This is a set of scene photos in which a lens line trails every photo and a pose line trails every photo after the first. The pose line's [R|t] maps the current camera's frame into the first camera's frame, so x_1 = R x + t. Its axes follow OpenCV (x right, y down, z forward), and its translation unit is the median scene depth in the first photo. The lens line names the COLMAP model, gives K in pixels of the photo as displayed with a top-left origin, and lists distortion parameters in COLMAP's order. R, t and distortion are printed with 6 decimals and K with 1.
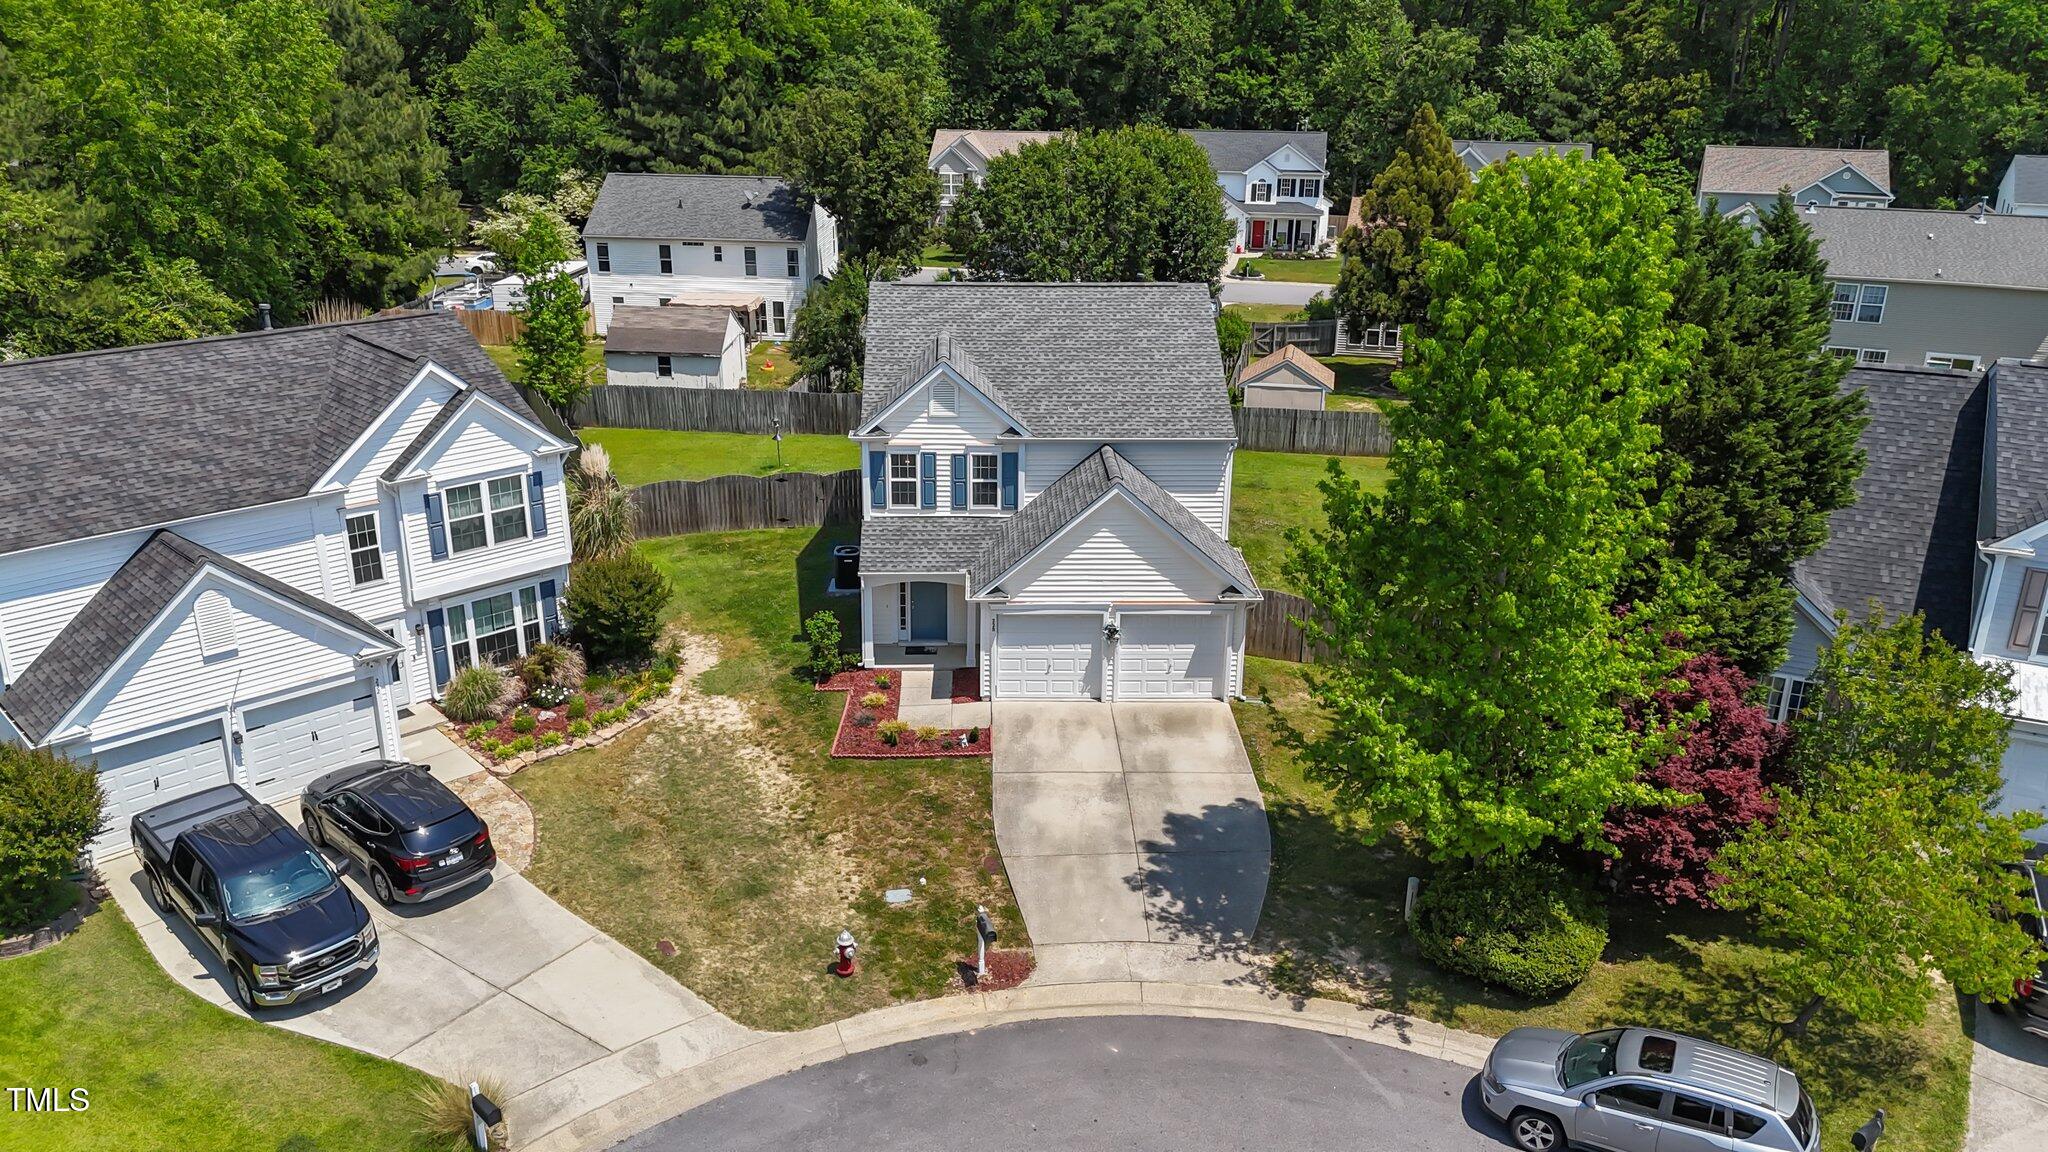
lens RADIAL K [[1520.2, 0, 1021.9], [0, 1520.2, 553.5], [0, 0, 1]] dist [0.068231, -0.057090]
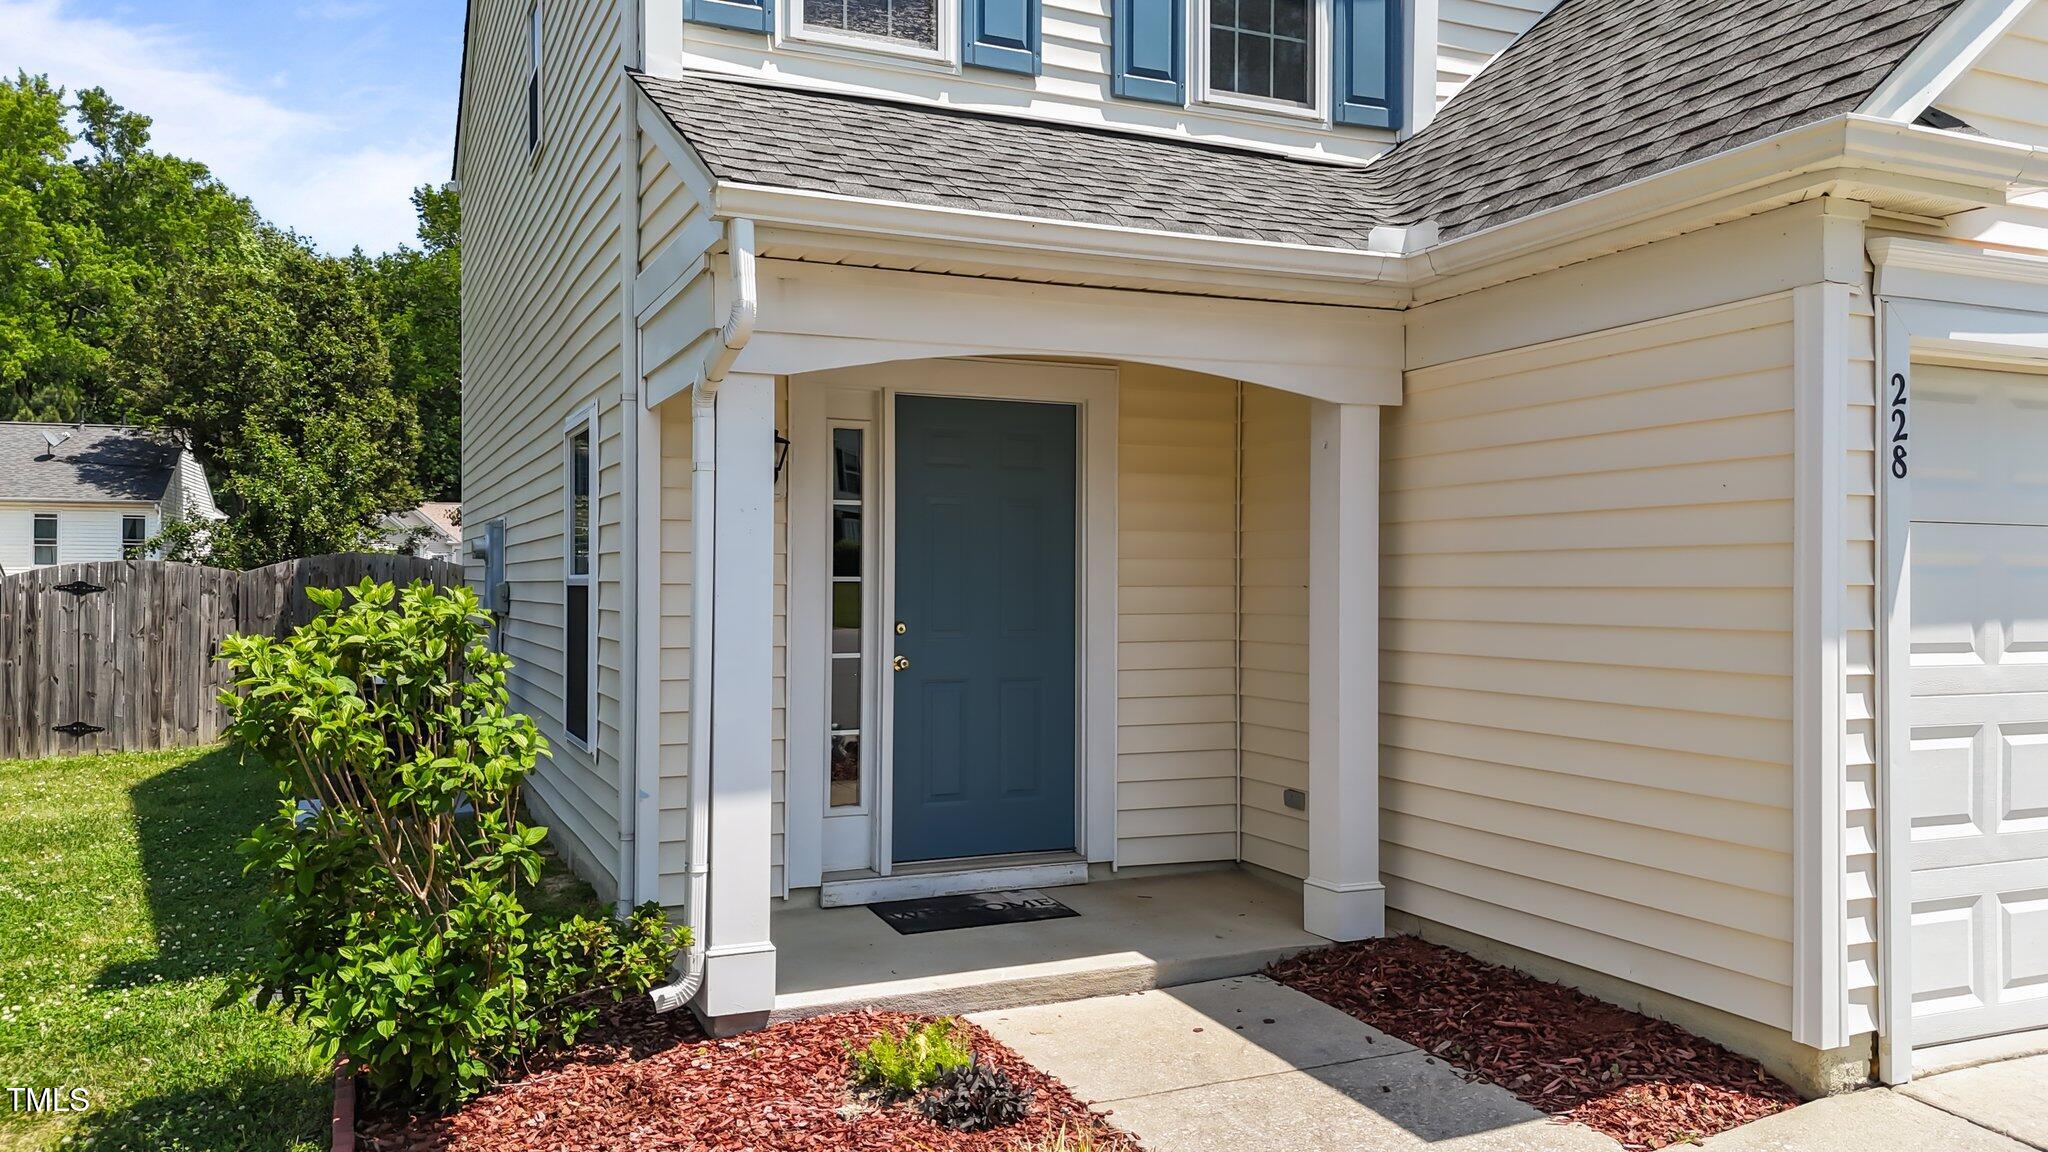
lens RADIAL K [[1520.2, 0, 1021.9], [0, 1520.2, 553.5], [0, 0, 1]] dist [0.068231, -0.057090]
pose [[0.928161, -0.006896, 0.372116, -0.059953], [0.133229, 0.939729, -0.314895, 0.039009], [-0.347517, 0.341850, 0.873138, 0.403122]]
